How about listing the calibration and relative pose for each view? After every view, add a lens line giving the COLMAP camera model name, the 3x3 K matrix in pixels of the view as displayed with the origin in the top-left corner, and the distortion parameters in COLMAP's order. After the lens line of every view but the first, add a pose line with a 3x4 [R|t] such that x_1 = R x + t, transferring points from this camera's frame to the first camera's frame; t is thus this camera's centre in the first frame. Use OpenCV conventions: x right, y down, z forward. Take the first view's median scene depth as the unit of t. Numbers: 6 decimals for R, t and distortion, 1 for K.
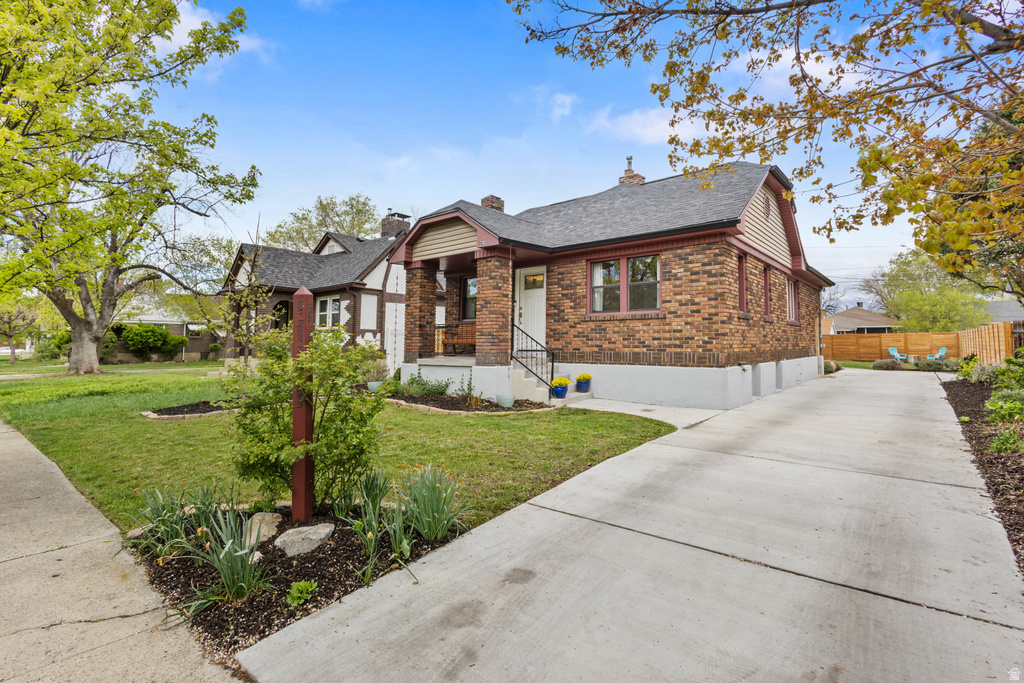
lens RADIAL K [[474.8, 0, 507.2], [0, 474.8, 317.6], [0, 0, 1]] dist [0.007292, -0.001285]
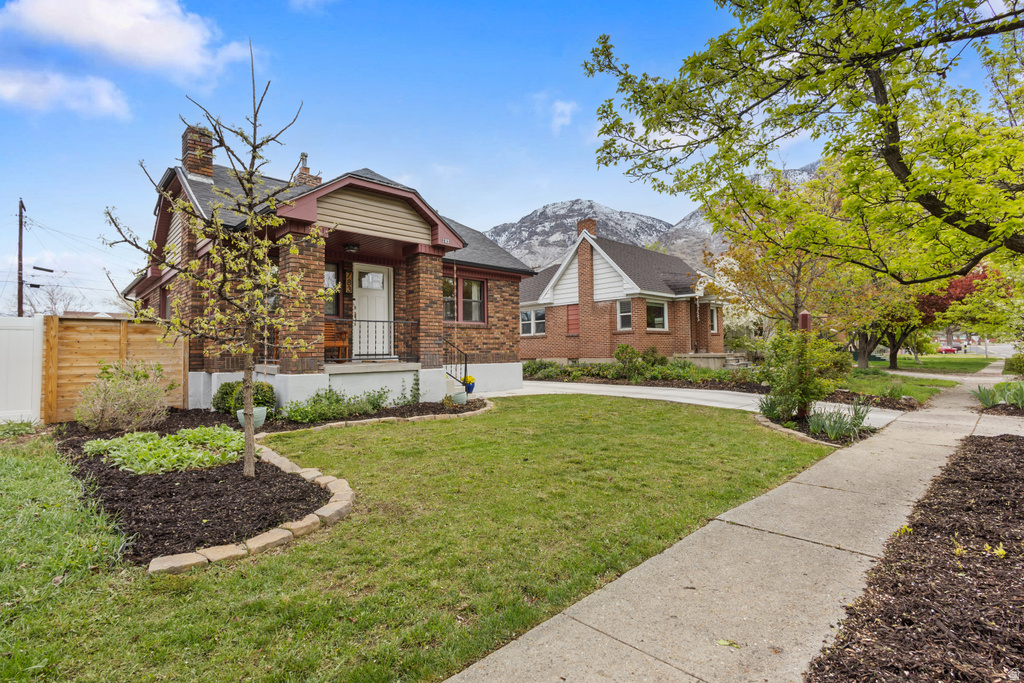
lens RADIAL K [[474.8, 0, 508.3], [0, 474.8, 347.3], [0, 0, 1]] dist [0.007292, -0.001285]
pose [[0.125662, 0.014012, 0.991974, -1.025619], [-0.039193, 0.999190, -0.009149, 0.065105], [-0.991299, -0.037729, 0.126110, 0.764780]]
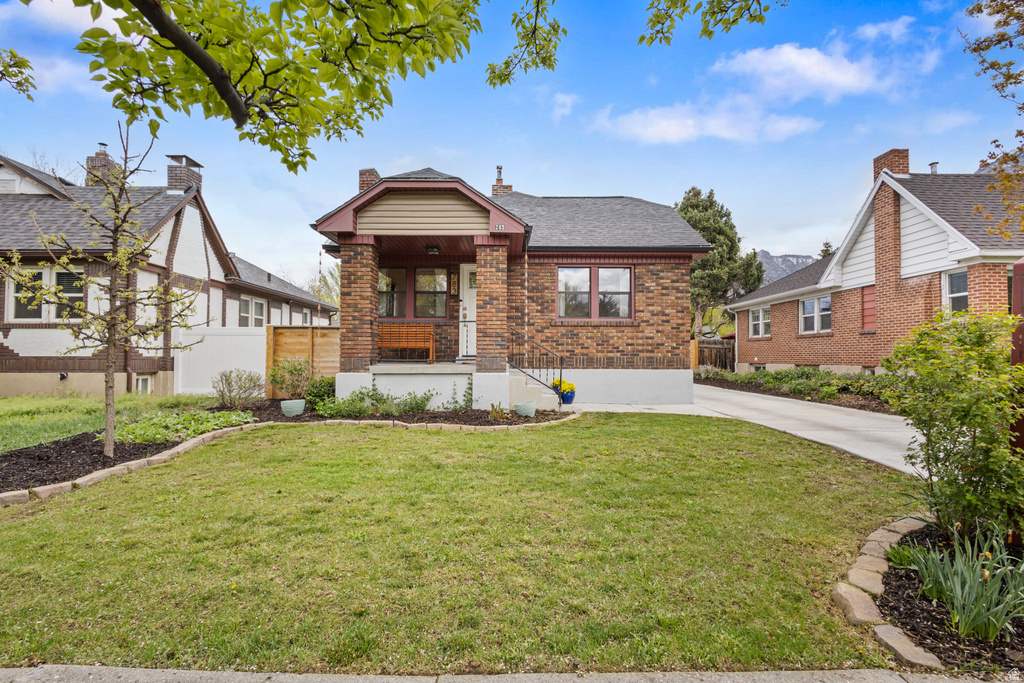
lens RADIAL K [[474.8, 0, 515.7], [0, 474.8, 340.9], [0, 0, 1]] dist [0.007292, -0.001285]
pose [[0.763552, 0.027009, 0.645181, -0.594382], [-0.039454, 0.999210, 0.004863, 0.041419], [-0.644540, -0.029168, 0.764014, 0.335007]]
